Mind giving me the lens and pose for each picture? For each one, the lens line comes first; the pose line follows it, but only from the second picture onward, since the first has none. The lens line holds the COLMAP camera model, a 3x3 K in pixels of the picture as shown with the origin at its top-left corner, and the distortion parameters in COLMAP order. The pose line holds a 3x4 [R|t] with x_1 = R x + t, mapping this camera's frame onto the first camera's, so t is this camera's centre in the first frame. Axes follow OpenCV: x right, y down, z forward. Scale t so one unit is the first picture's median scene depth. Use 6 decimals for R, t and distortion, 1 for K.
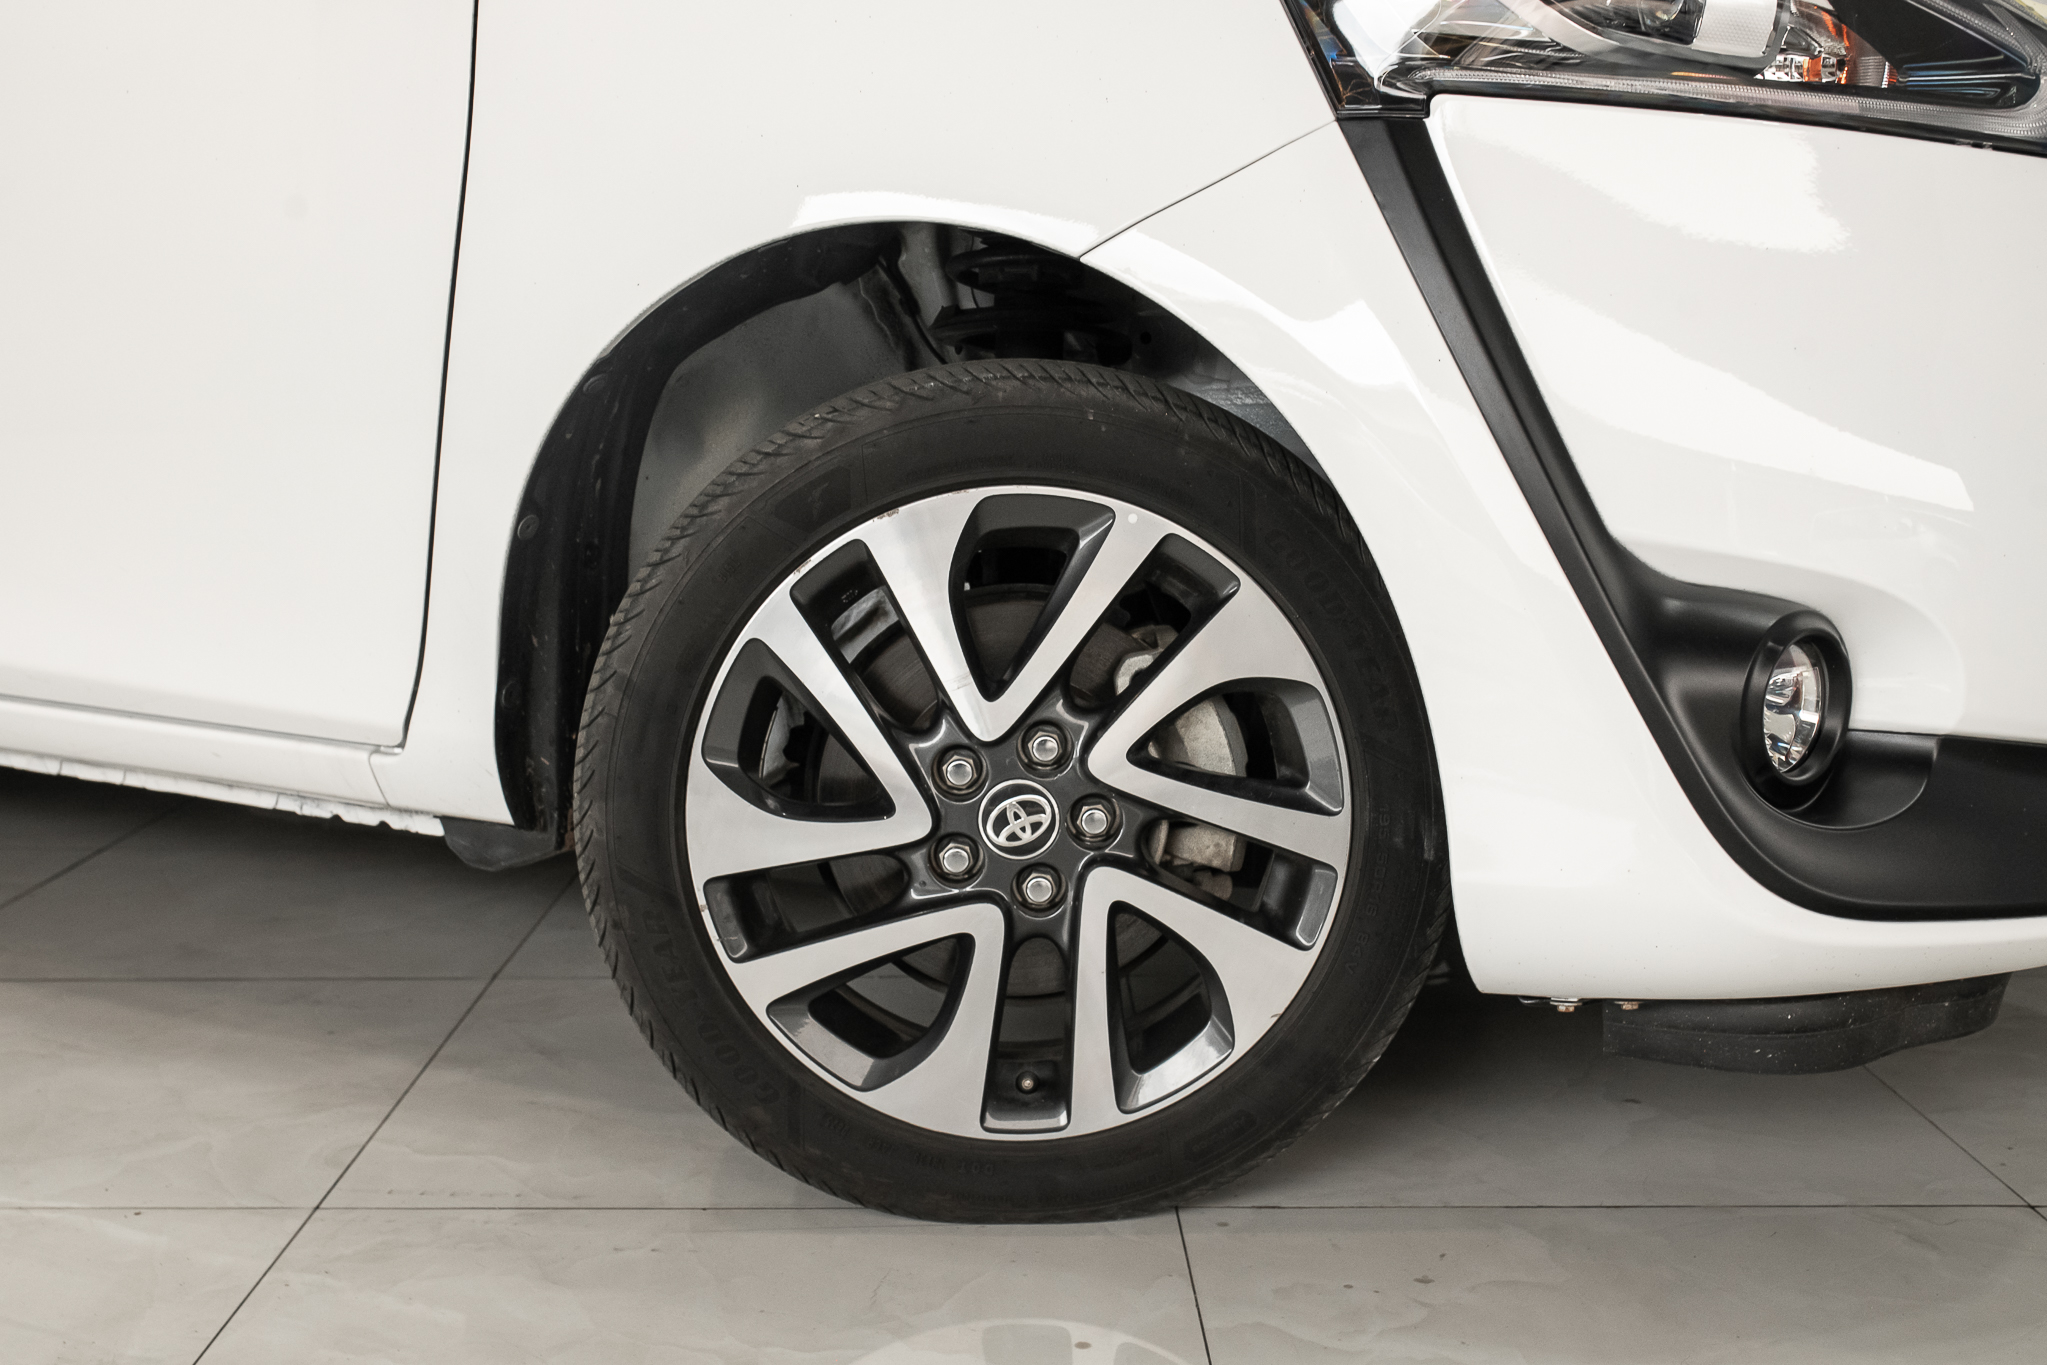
lens RADIAL K [[2086.1, 0, 1023.5], [0, 2086.1, 682.5], [0, 0, 1]] dist [-0.009281, 0.013599]
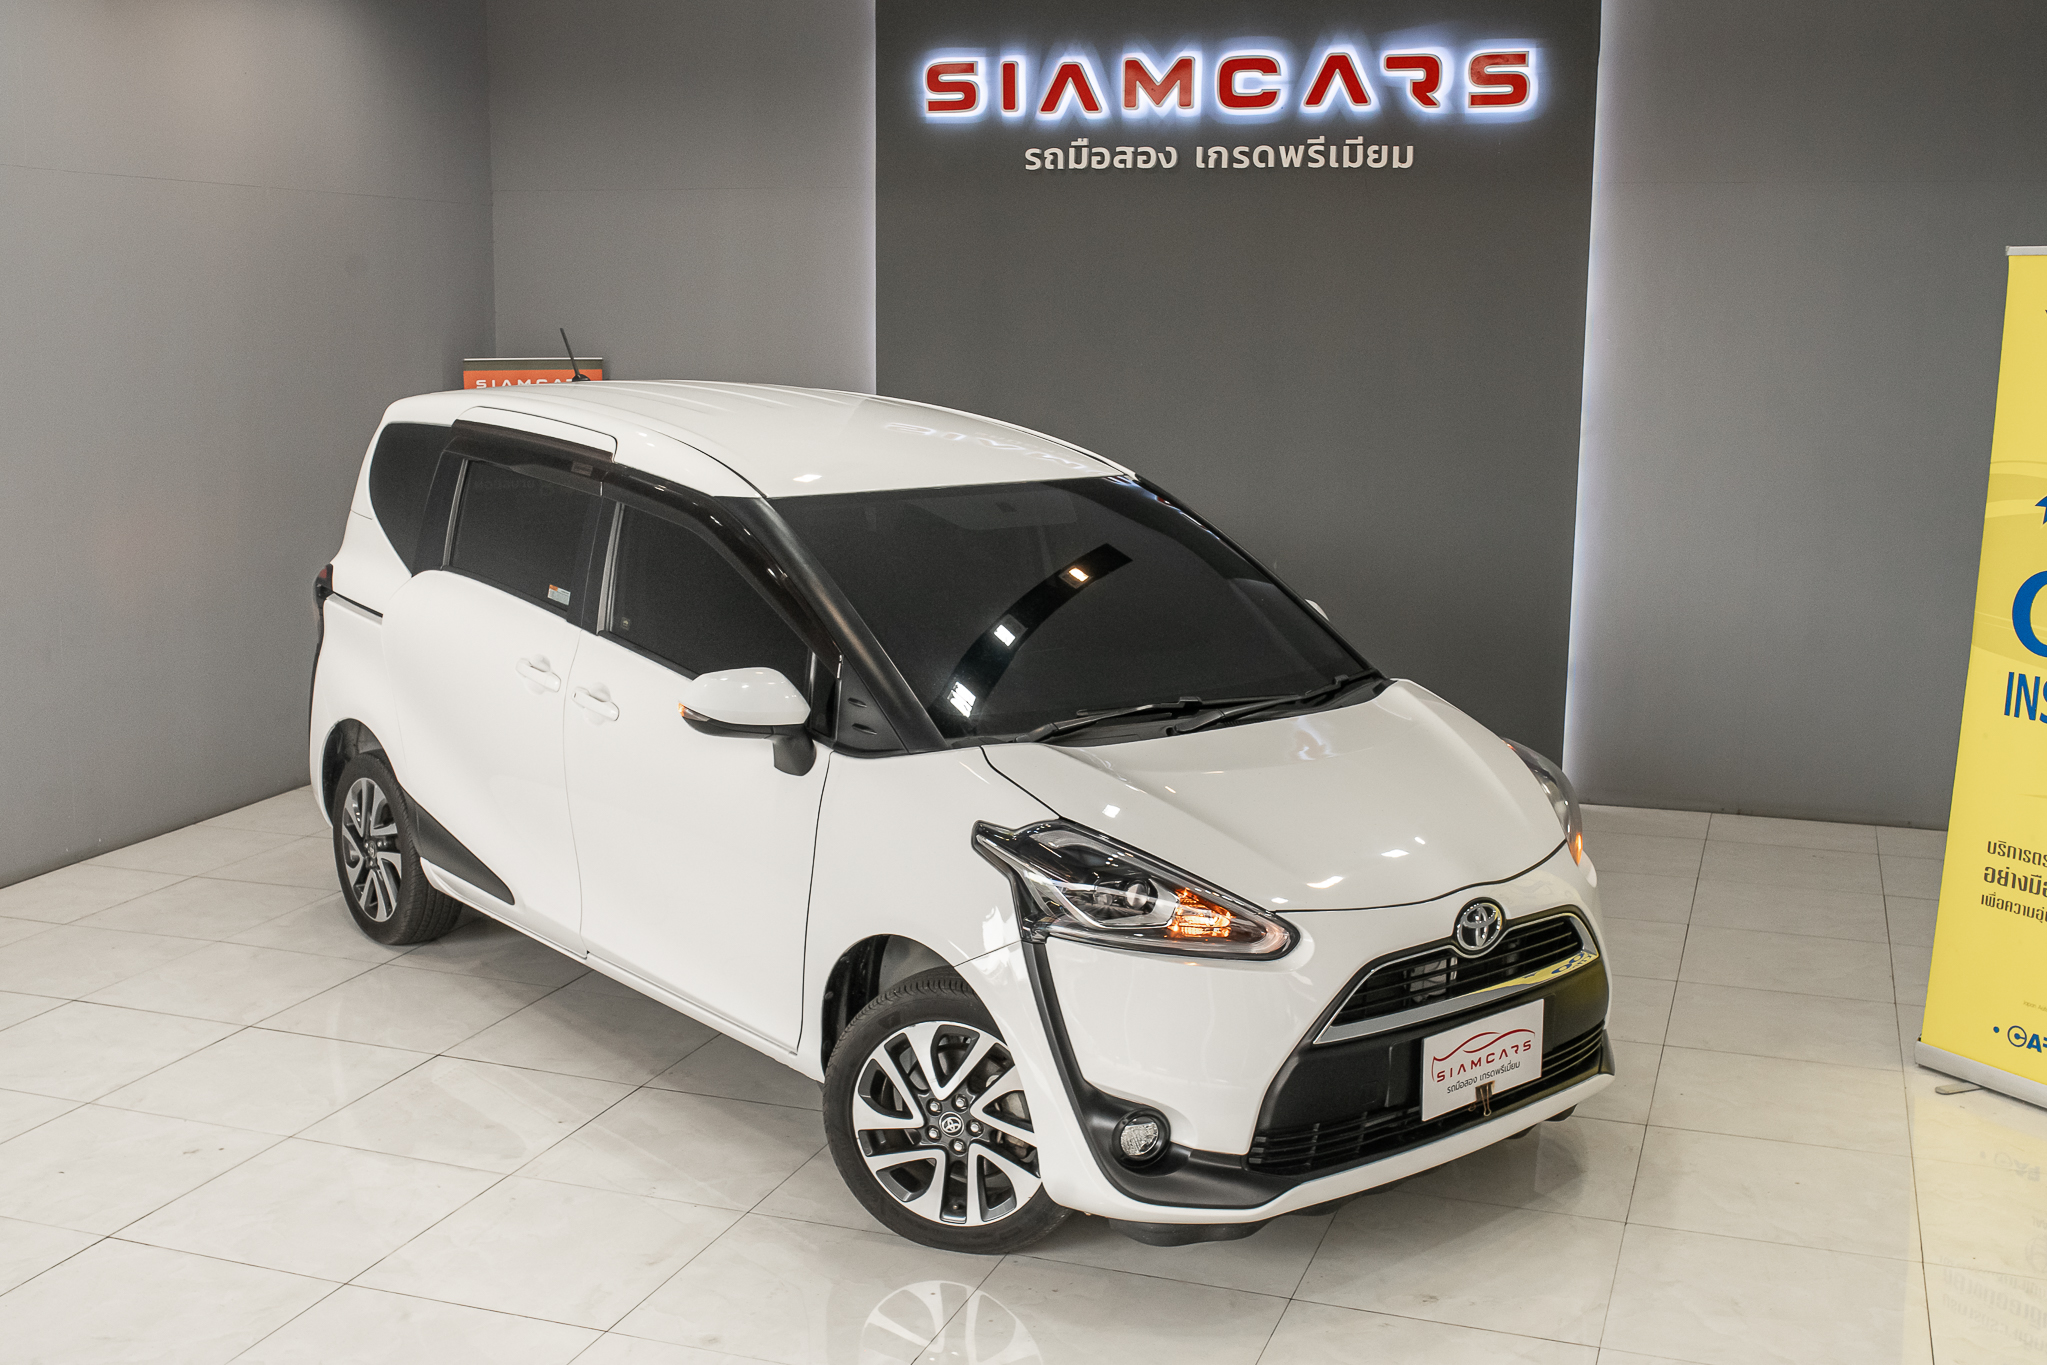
lens RADIAL K [[2086.1, 0, 1023.5], [0, 2086.1, 682.5], [0, 0, 1]] dist [-0.009281, 0.013599]
pose [[0.930400, 0.062933, -0.361102, 1.180774], [-0.048855, 0.997652, 0.047993, -0.747690], [0.363275, -0.027011, 0.931290, -1.843118]]
